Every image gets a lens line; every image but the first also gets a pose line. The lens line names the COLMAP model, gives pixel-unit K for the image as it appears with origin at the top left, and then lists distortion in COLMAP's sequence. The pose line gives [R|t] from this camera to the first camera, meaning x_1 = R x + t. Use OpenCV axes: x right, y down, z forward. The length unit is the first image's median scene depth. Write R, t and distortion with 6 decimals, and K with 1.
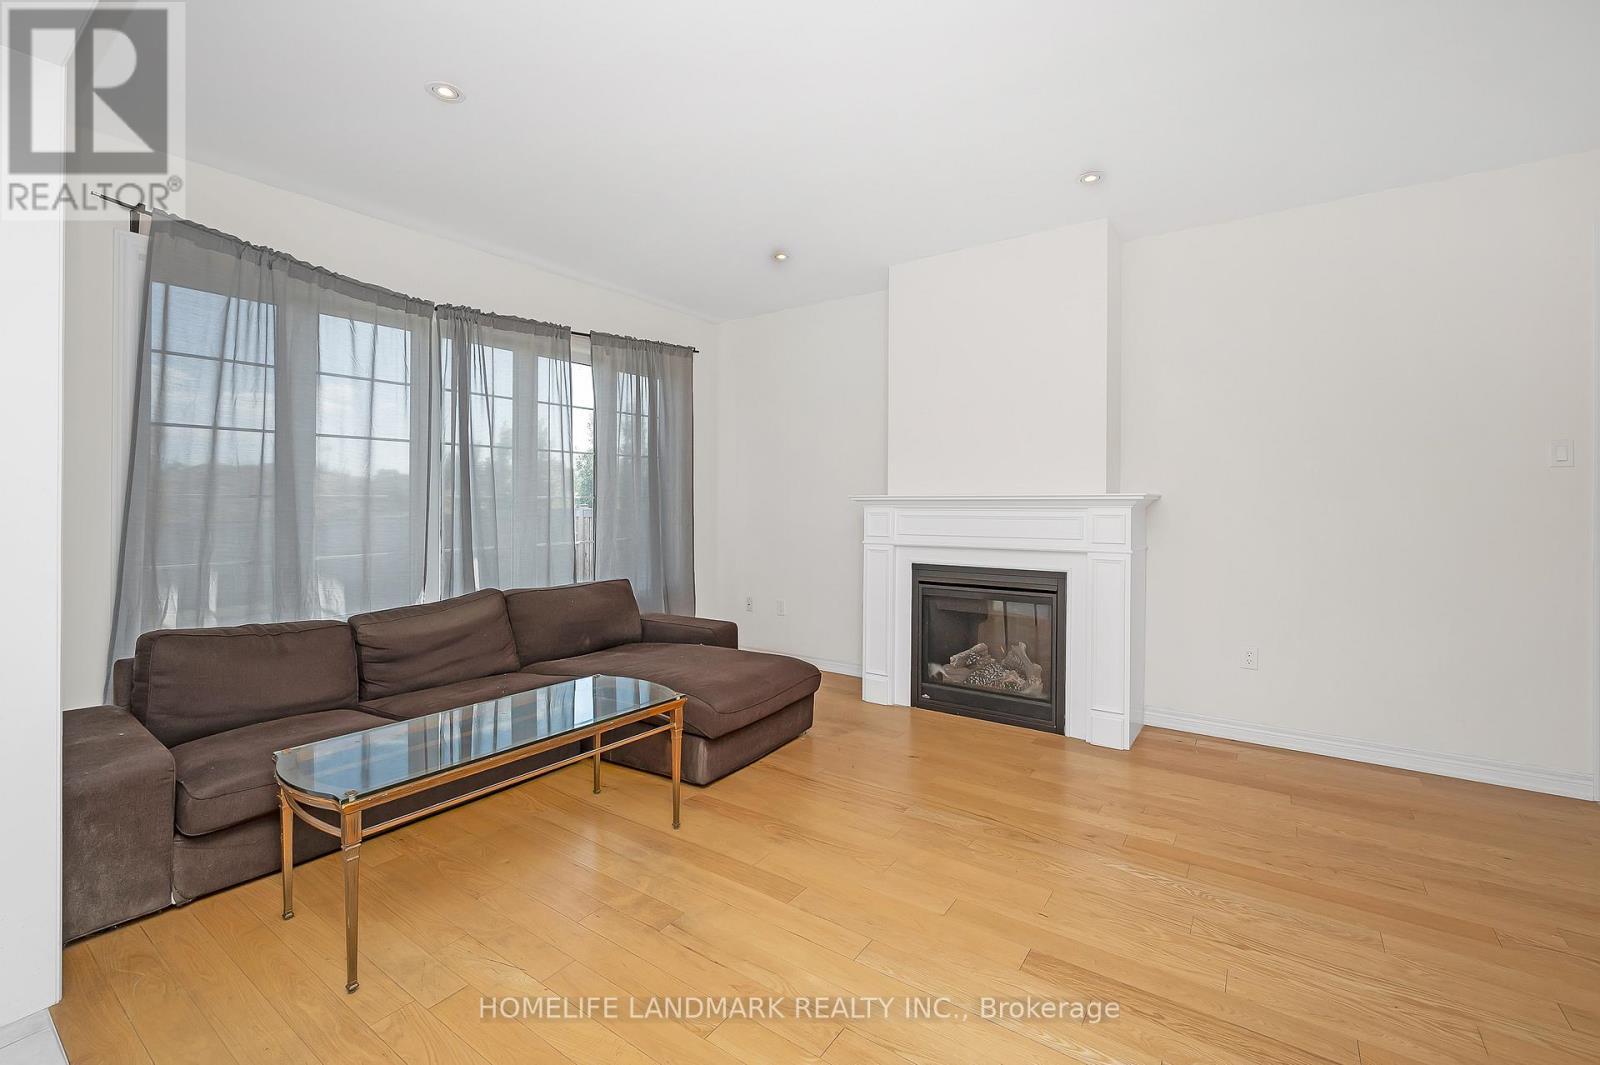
lens RADIAL K [[651.0, 0, 803.0], [0, 651.0, 520.6], [0, 0, 1]] dist [0.001066, 0.000408]
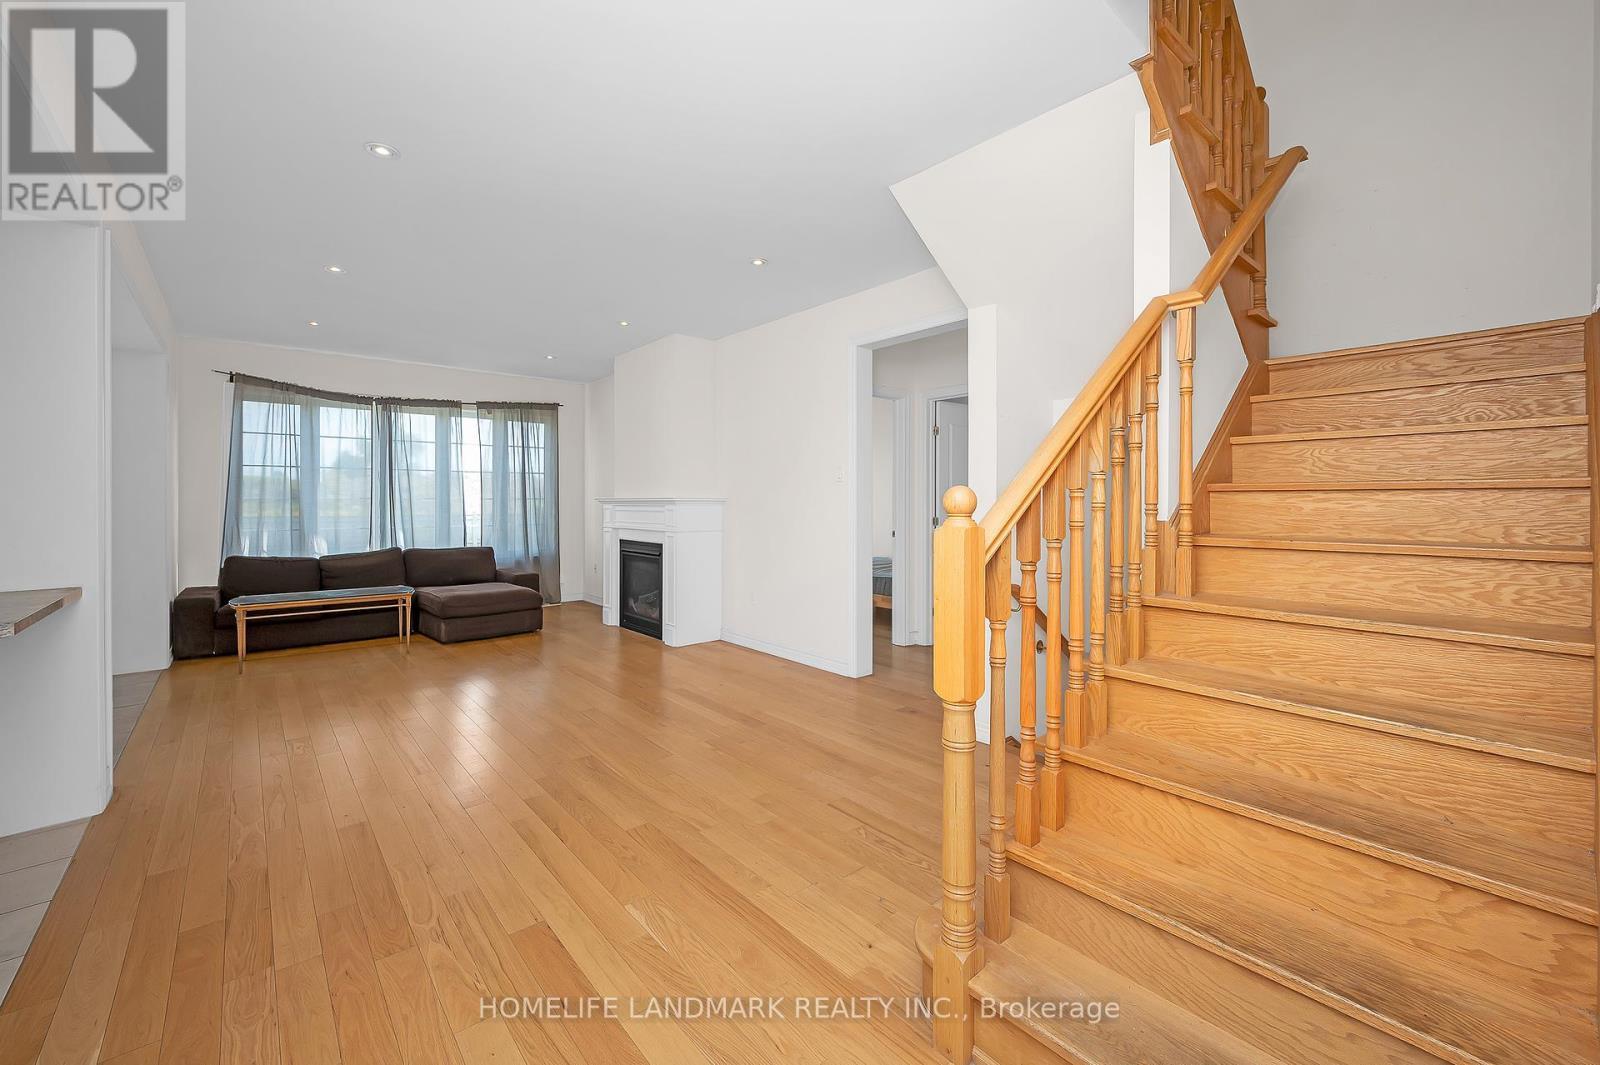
lens RADIAL K [[651.0, 0, 797.3], [0, 651.0, 519.1], [0, 0, 1]] dist [0.001066, 0.000408]
pose [[0.964488, 0.015385, -0.263677, 1.199631], [-0.015661, 0.999877, 0.001055, 0.006797], [0.263660, 0.003112, 0.964611, -0.549248]]
